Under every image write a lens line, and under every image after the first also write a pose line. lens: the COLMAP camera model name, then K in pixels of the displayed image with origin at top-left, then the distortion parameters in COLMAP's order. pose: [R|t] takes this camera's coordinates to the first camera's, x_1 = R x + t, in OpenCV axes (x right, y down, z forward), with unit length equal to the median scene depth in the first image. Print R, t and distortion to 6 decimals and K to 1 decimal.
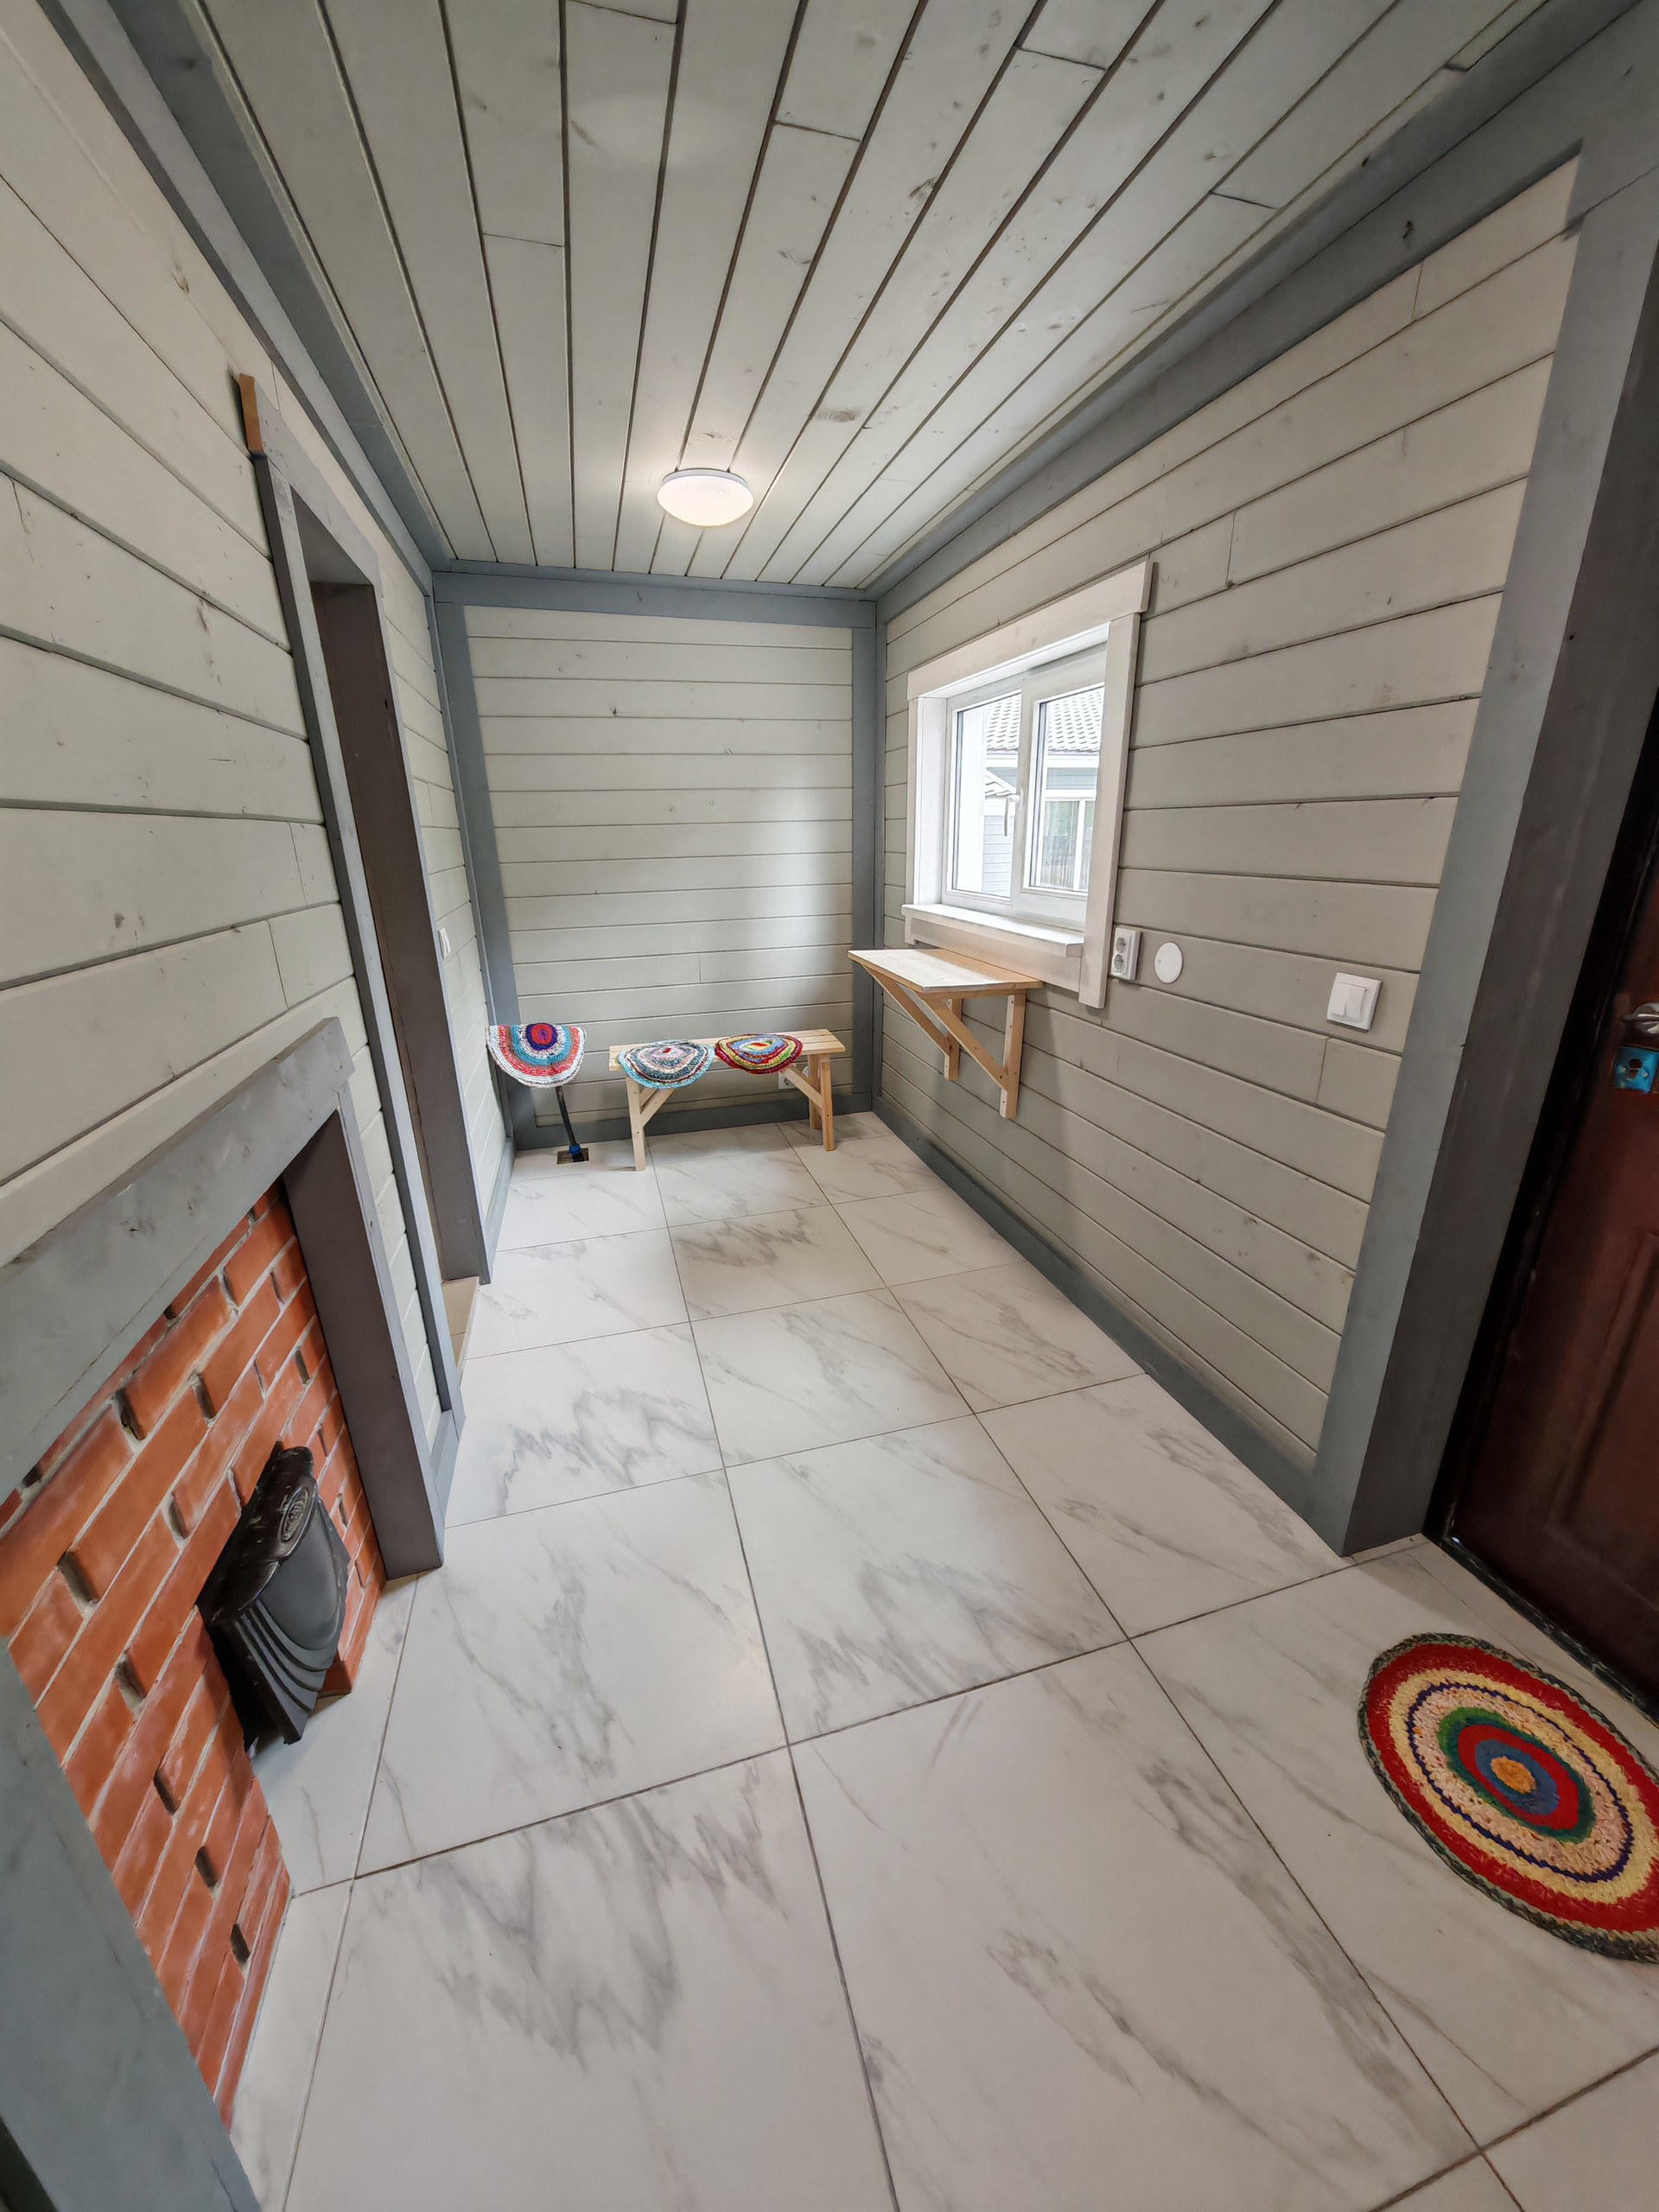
lens RADIAL K [[826.0, 0, 820.5], [0, 826.0, 1101.3], [0, 0, 1]] dist [-0.001393, 0.000273]
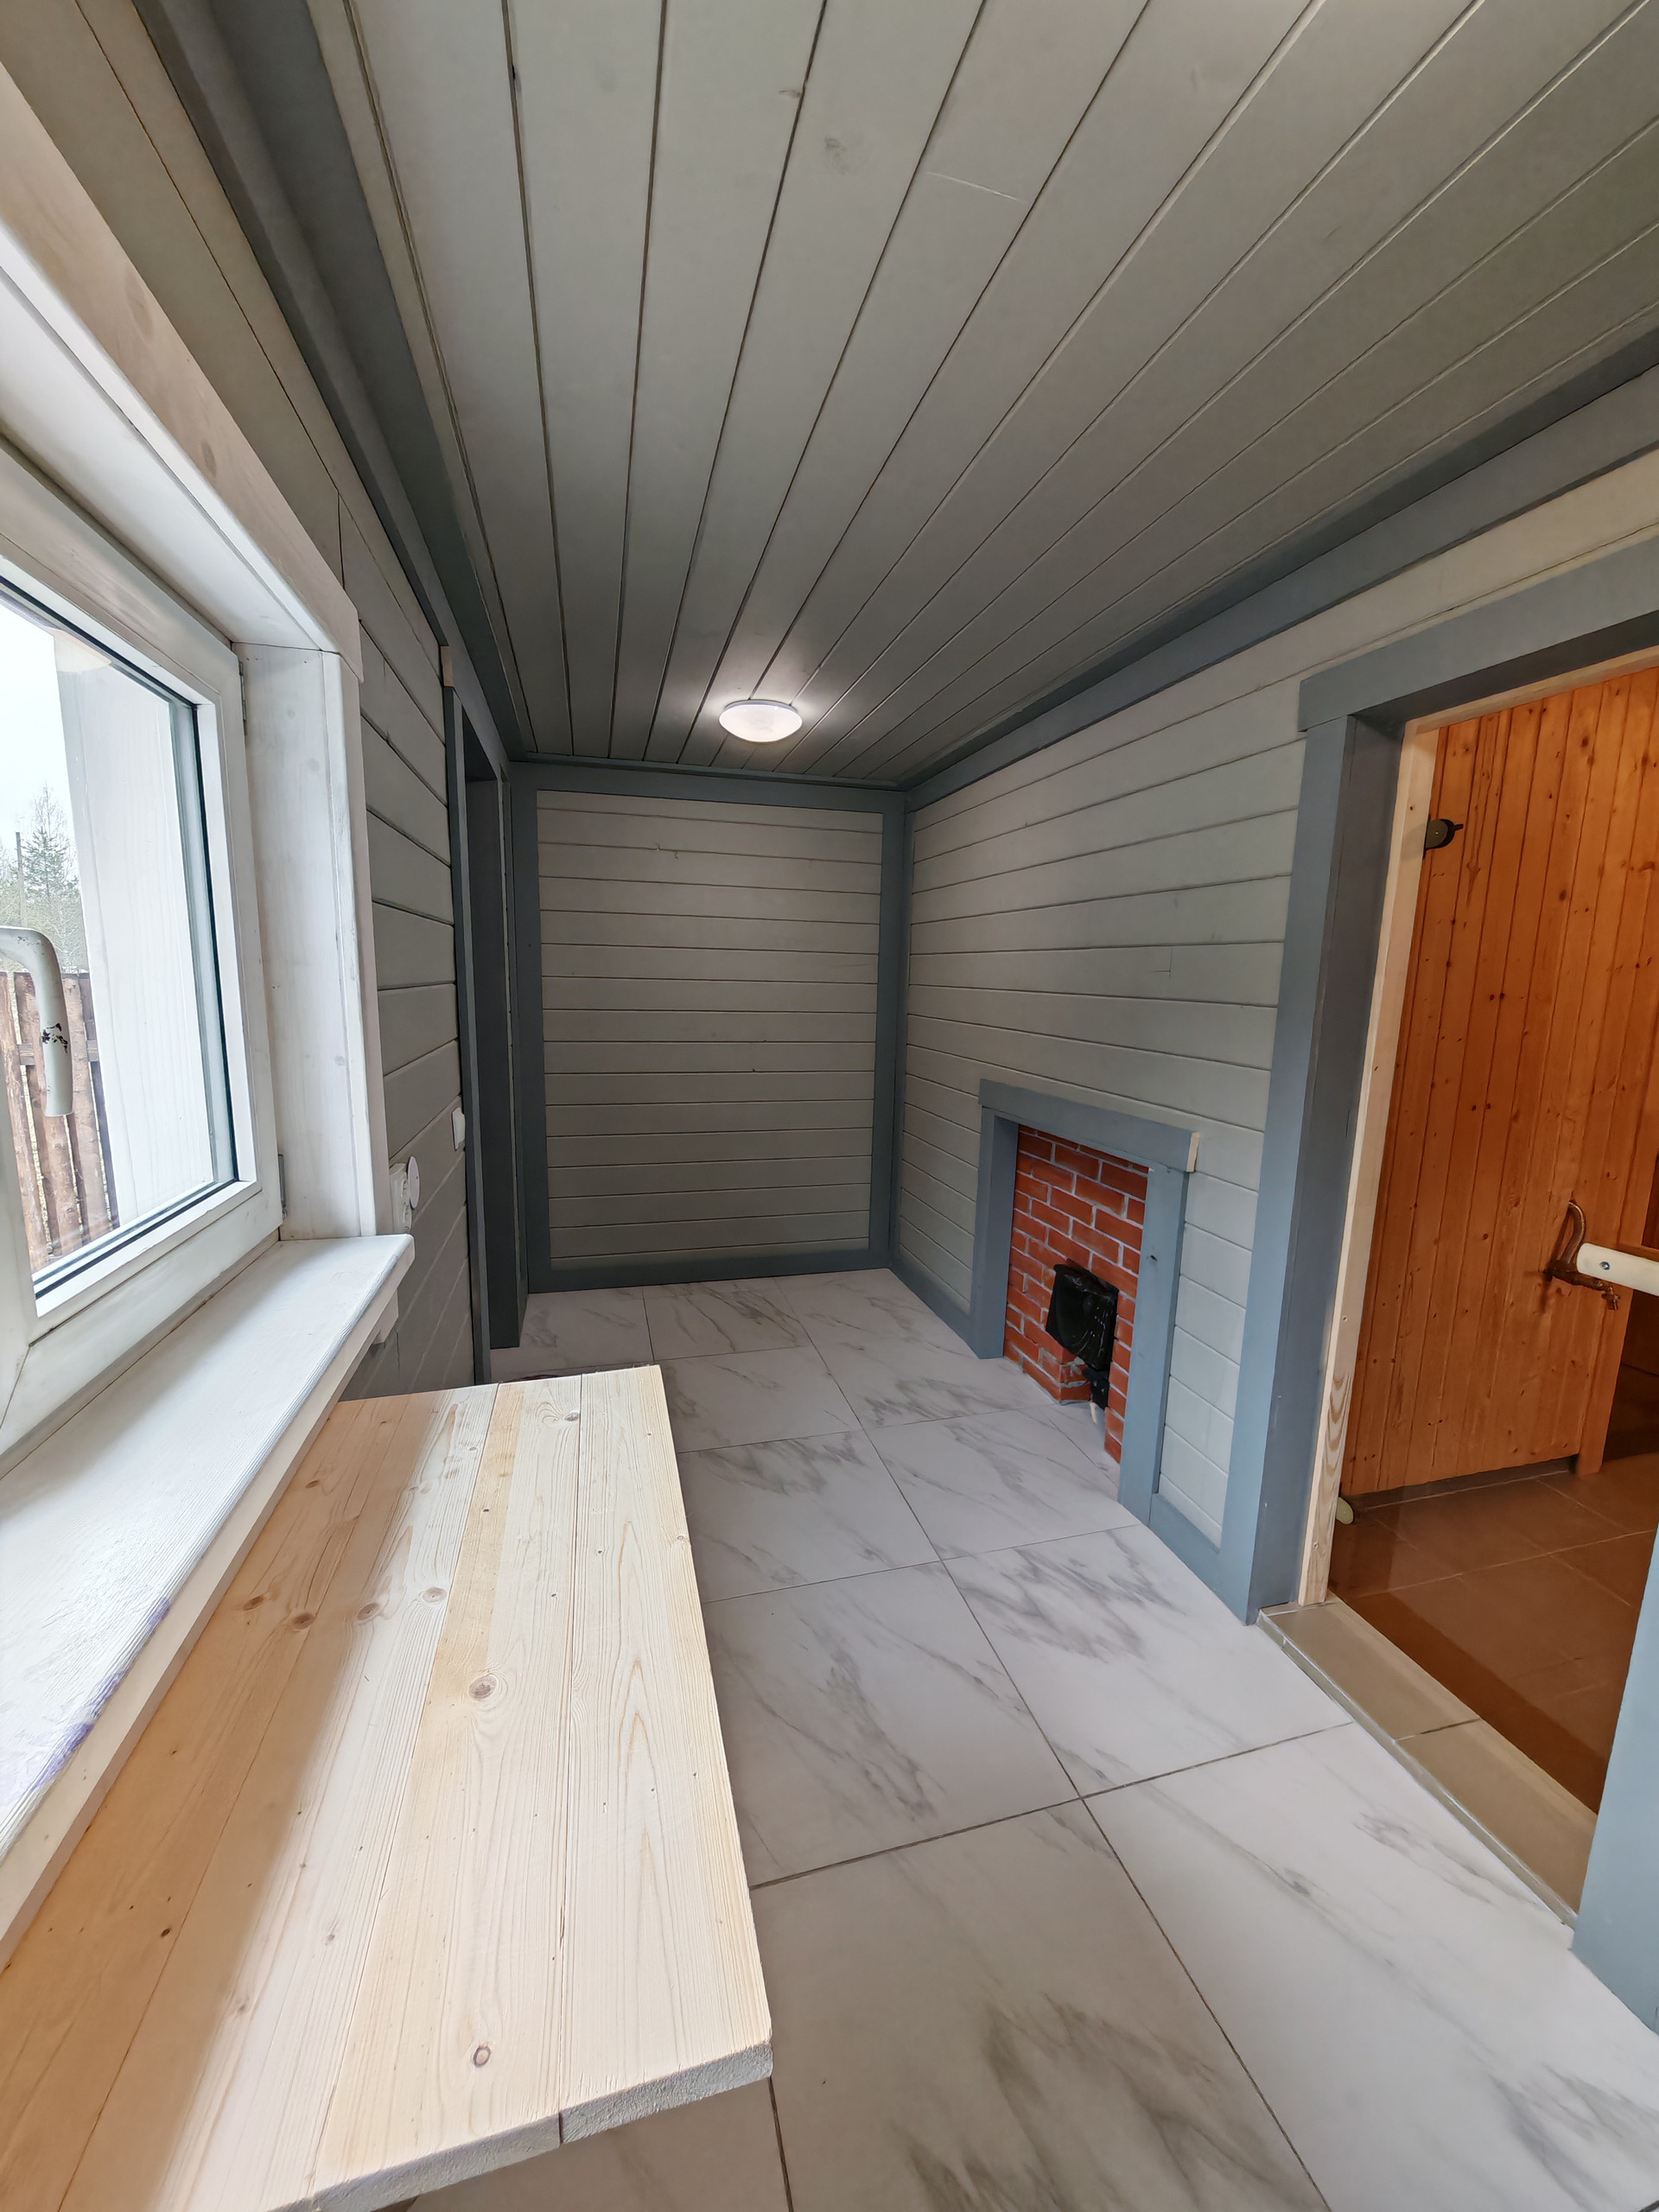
lens RADIAL K [[826.0, 0, 820.5], [0, 826.0, 1101.3], [0, 0, 1]] dist [-0.001393, 0.000273]
pose [[-0.999981, 0.001471, 0.006058, 0.038697], [0.004100, 0.887203, 0.461360, -0.616648], [-0.004696, 0.461376, -0.887192, 1.701730]]
